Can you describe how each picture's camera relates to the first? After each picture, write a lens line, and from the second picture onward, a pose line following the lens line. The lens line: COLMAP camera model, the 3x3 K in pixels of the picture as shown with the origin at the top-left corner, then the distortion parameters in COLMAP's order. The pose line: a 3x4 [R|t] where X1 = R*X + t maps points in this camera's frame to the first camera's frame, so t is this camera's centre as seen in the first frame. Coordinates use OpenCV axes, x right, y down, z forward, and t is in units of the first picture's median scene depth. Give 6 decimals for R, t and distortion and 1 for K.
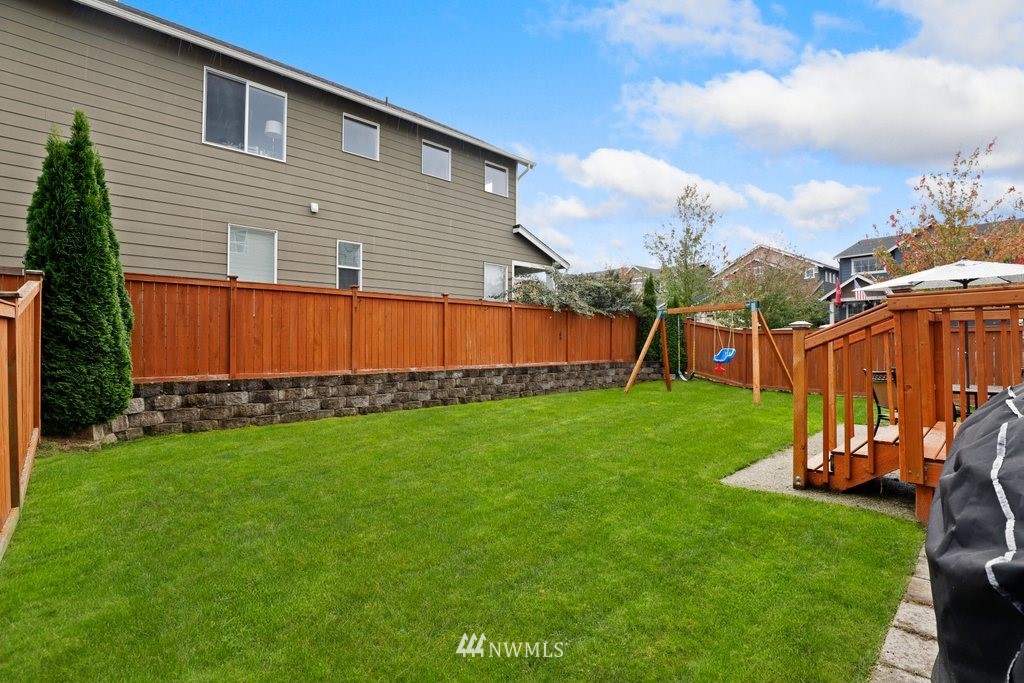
lens RADIAL K [[476.6, 0, 519.3], [0, 476.6, 337.0], [0, 0, 1]] dist [-0.026888, 0.002003]
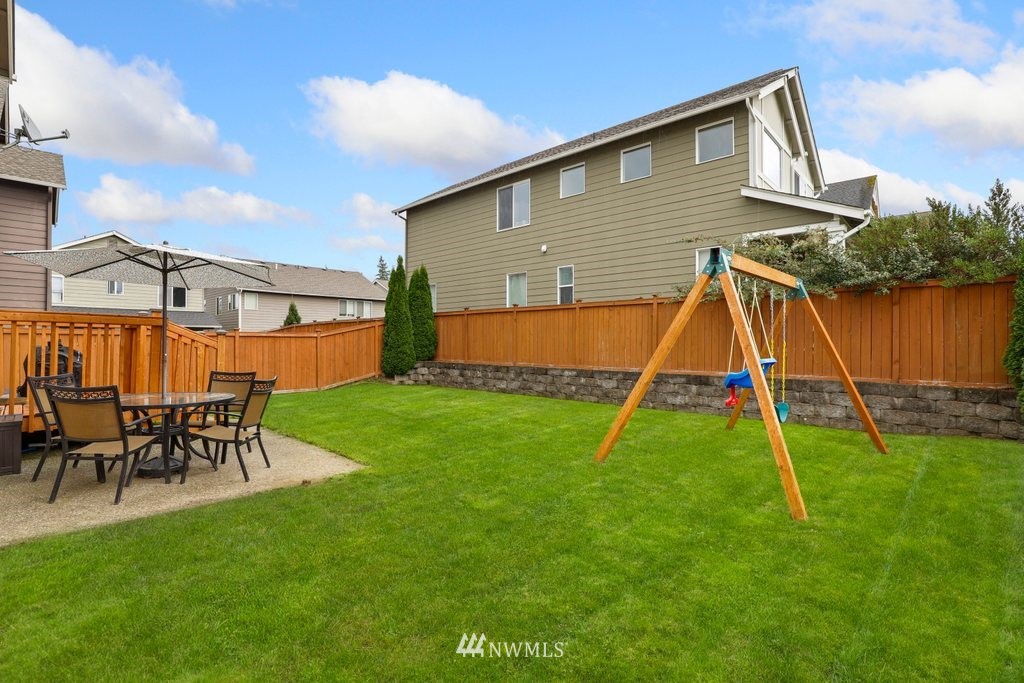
lens RADIAL K [[476.6, 0, 544.1], [0, 476.6, 338.3], [0, 0, 1]] dist [-0.026888, 0.002003]
pose [[0.090113, -0.015642, -0.995809, 0.983056], [0.002663, 0.999877, -0.015465, 0.016659], [0.995928, -0.001258, 0.090143, 0.873796]]
